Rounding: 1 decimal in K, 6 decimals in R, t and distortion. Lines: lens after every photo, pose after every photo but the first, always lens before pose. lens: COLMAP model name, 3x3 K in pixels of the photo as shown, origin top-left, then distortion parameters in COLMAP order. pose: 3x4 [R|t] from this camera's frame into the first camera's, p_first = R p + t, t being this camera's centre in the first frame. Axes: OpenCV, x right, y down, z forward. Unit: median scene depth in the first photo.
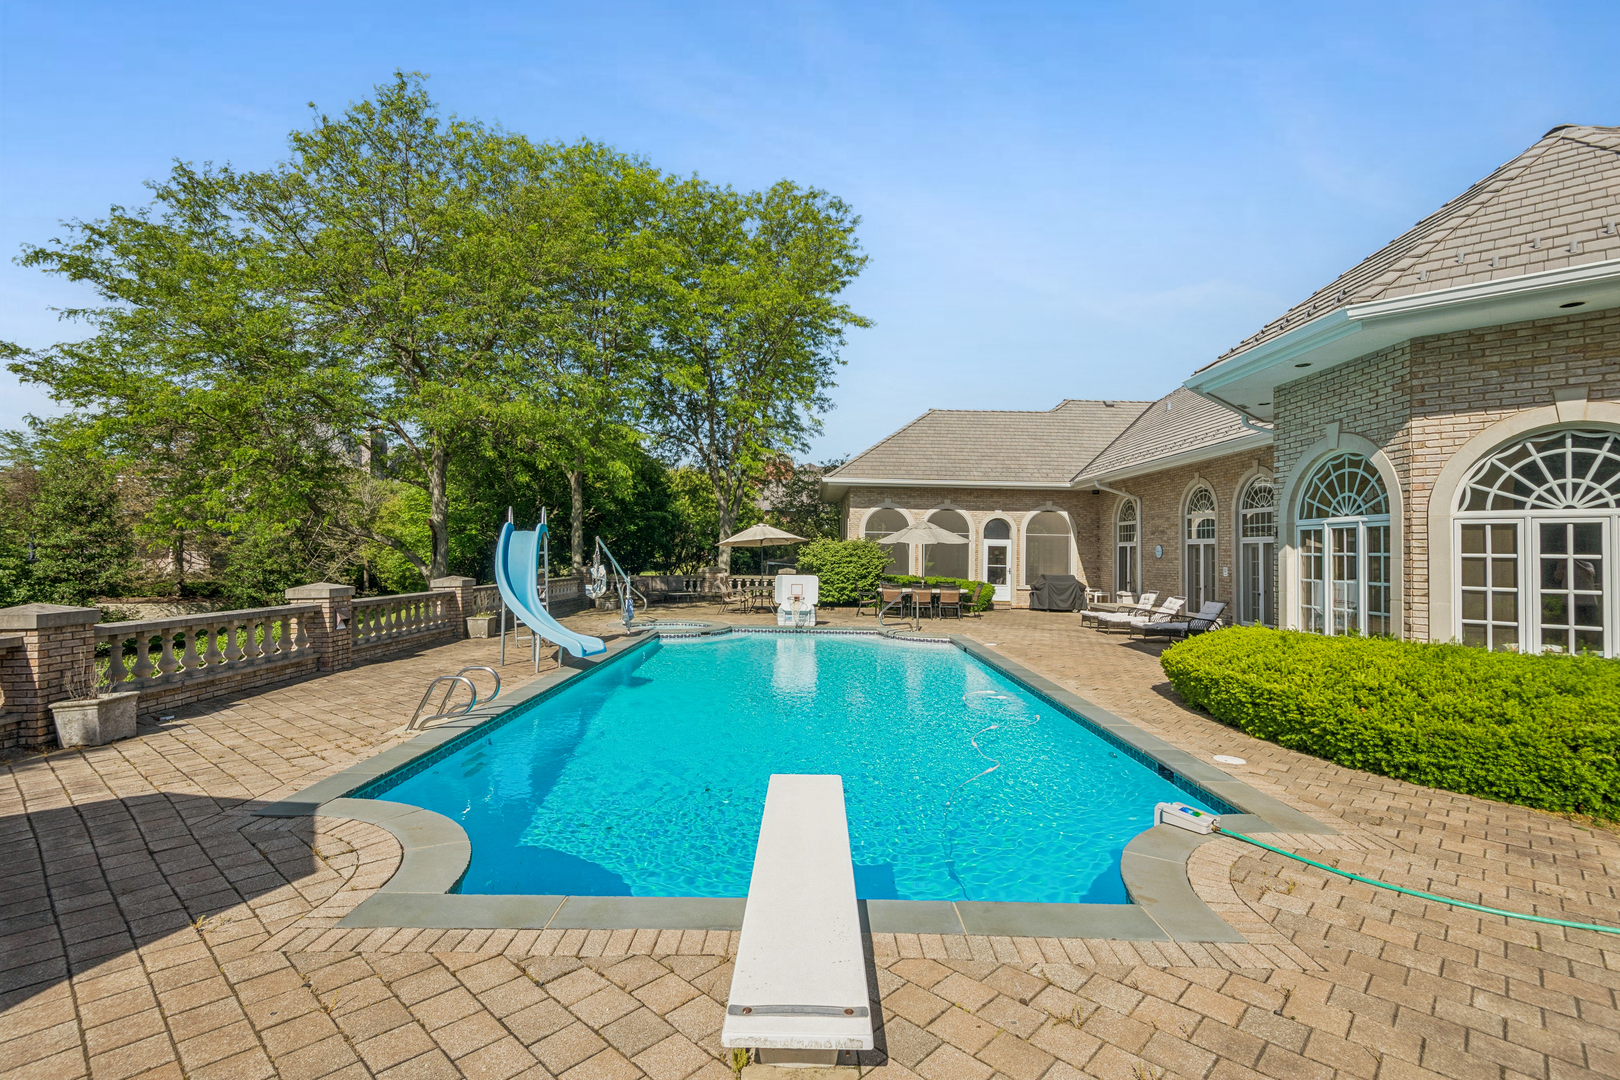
lens RADIAL K [[741.7, 0, 797.0], [0, 741.7, 537.3], [0, 0, 1]] dist [0.019917, -0.013204]
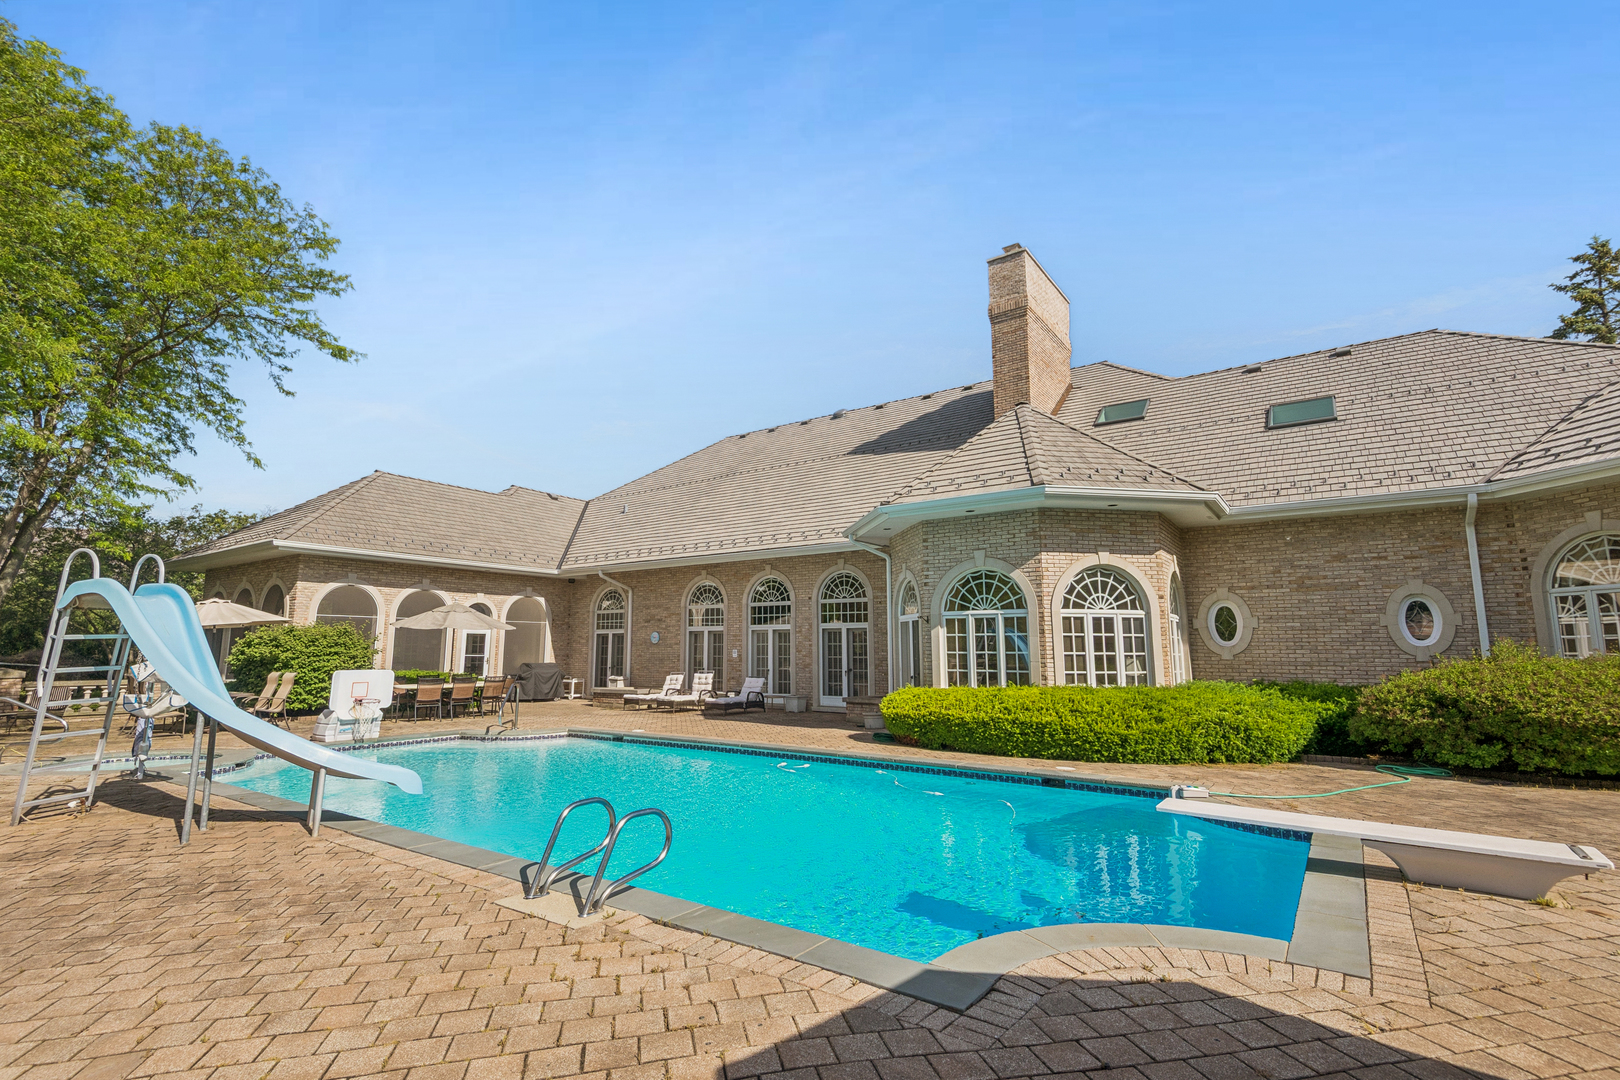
lens RADIAL K [[754.4, 0, 800.7], [0, 754.4, 537.6], [0, 0, 1]] dist [0.021456, -0.014121]
pose [[0.579935, 0.105406, 0.807815, -0.602729], [-0.008562, 0.992328, -0.123335, 0.015008], [-0.814618, 0.064610, 0.576388, 0.302719]]
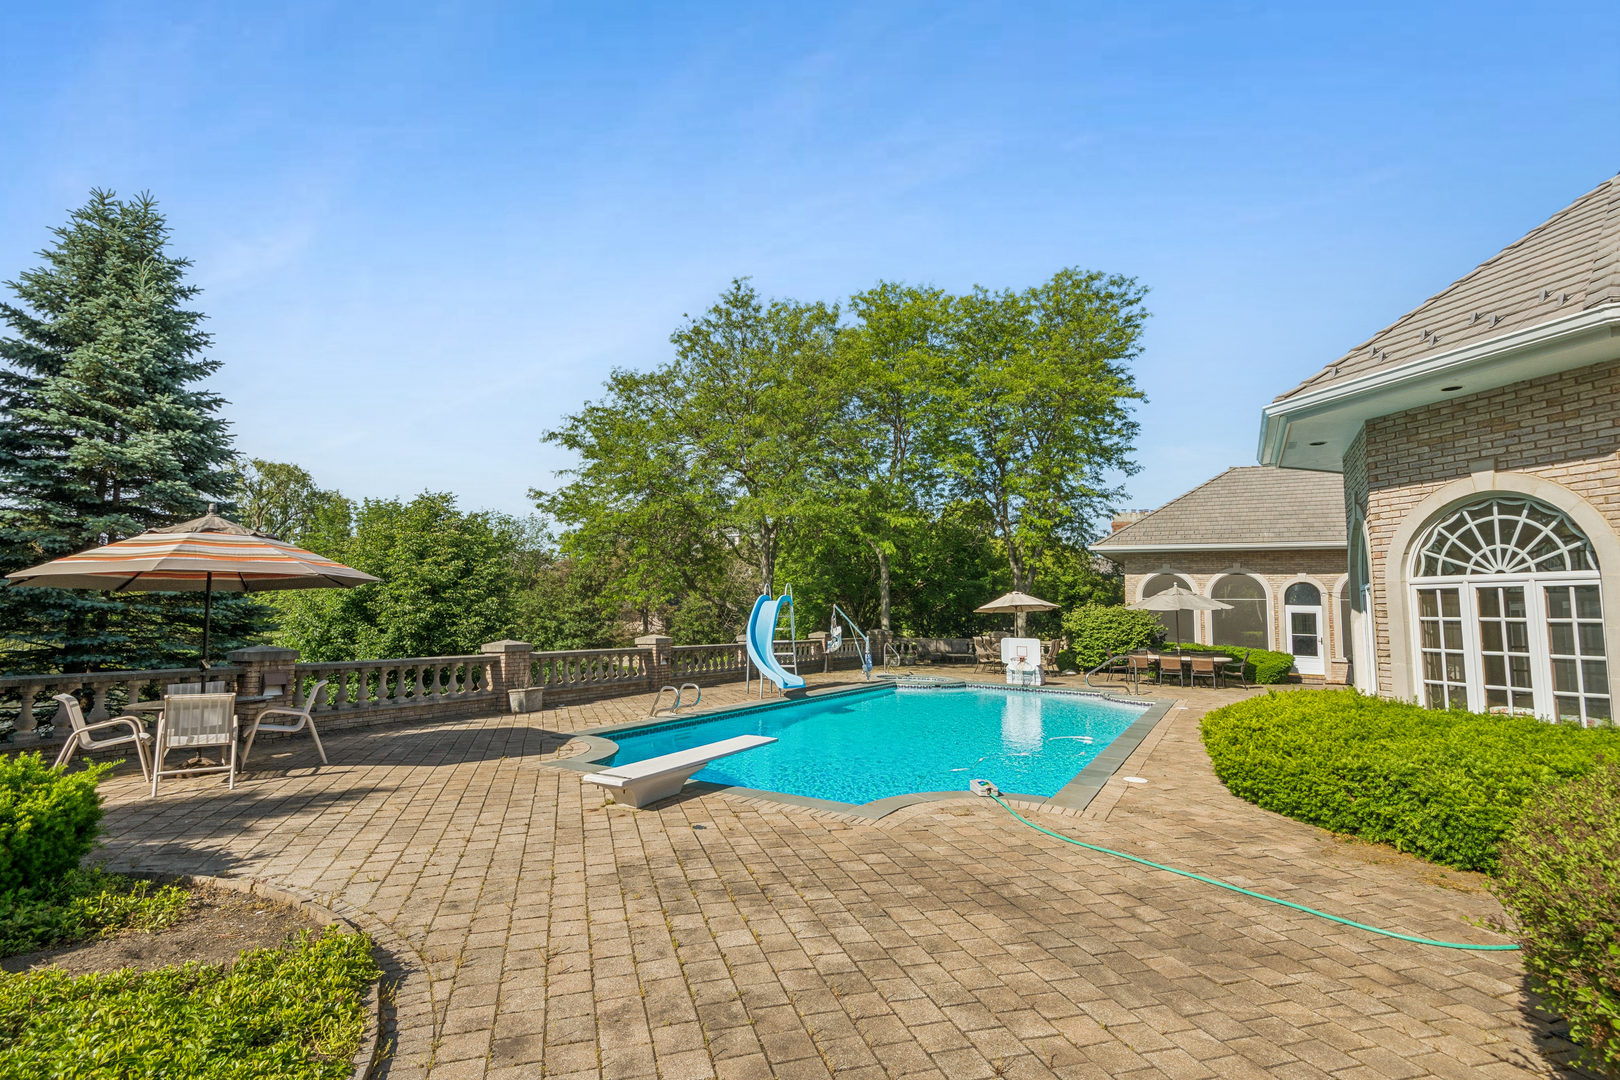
lens RADIAL K [[741.7, 0, 797.0], [0, 741.7, 537.3], [0, 0, 1]] dist [0.019917, -0.013204]
pose [[0.869434, -0.049509, -0.491562, 0.422851], [0.004744, 0.995757, -0.091898, 0.001728], [0.494026, 0.077568, 0.865980, -0.239093]]
